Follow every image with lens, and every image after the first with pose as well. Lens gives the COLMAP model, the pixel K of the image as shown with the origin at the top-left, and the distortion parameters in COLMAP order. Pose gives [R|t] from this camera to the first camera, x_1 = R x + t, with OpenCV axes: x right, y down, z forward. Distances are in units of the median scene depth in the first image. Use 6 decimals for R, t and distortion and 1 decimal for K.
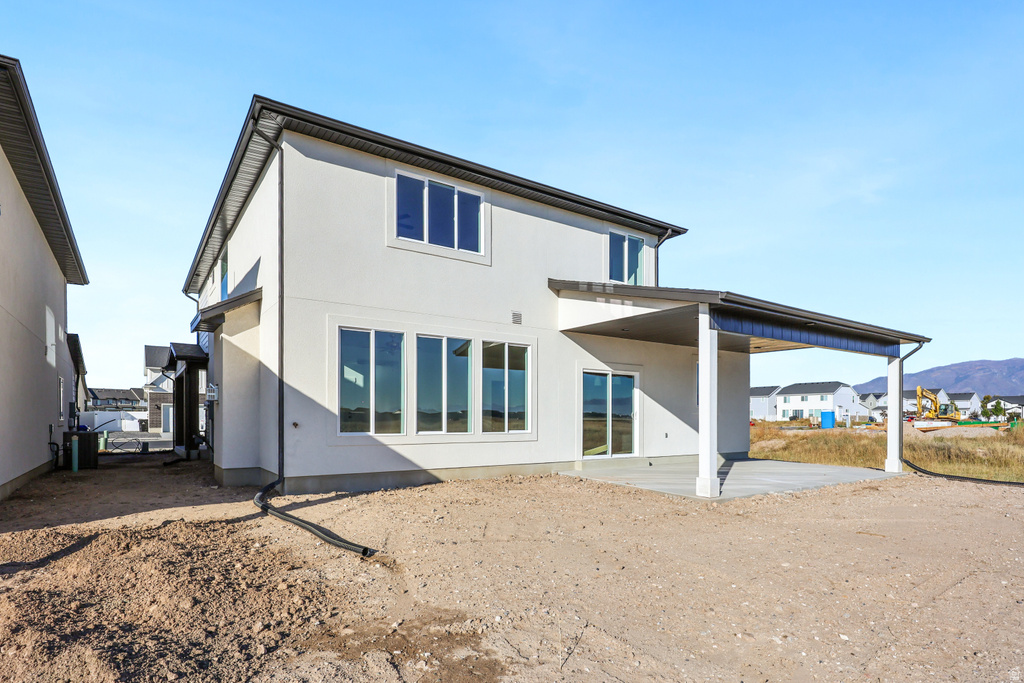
lens RADIAL K [[538.2, 0, 512.0], [0, 538.2, 341.5], [0, 0, 1]] dist [-0.000064, 0.000003]
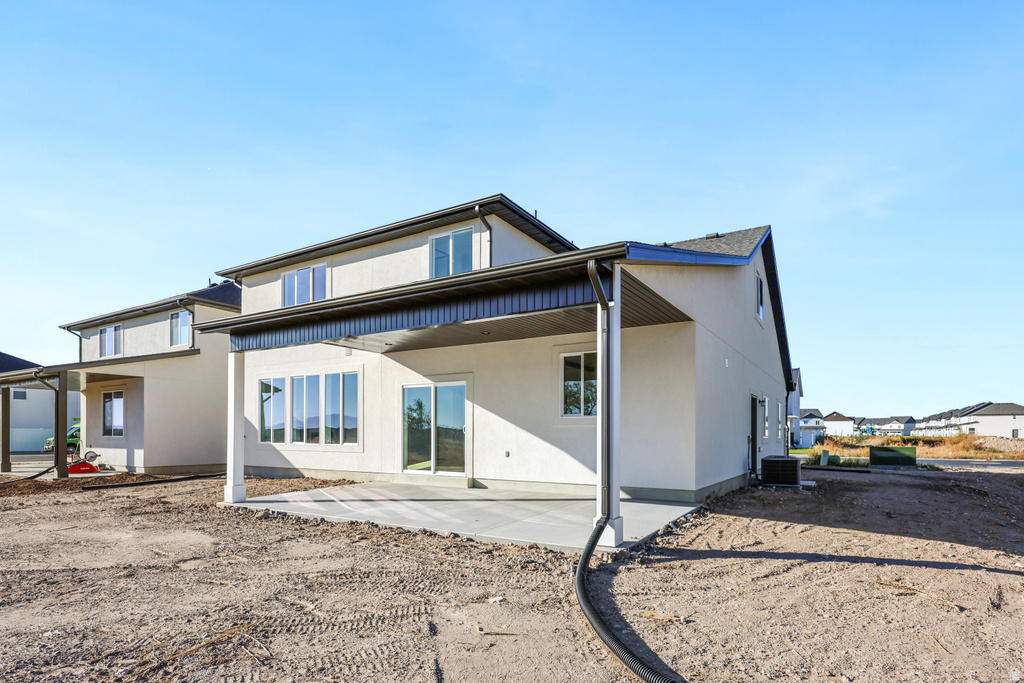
lens RADIAL K [[538.2, 0, 512.0], [0, 538.2, 341.5], [0, 0, 1]] dist [-0.000064, 0.000003]
pose [[0.395653, -0.161122, -0.904156, 1.174547], [0.123801, 0.984862, -0.121329, 0.122077], [0.910018, -0.063931, 0.409610, 0.783487]]
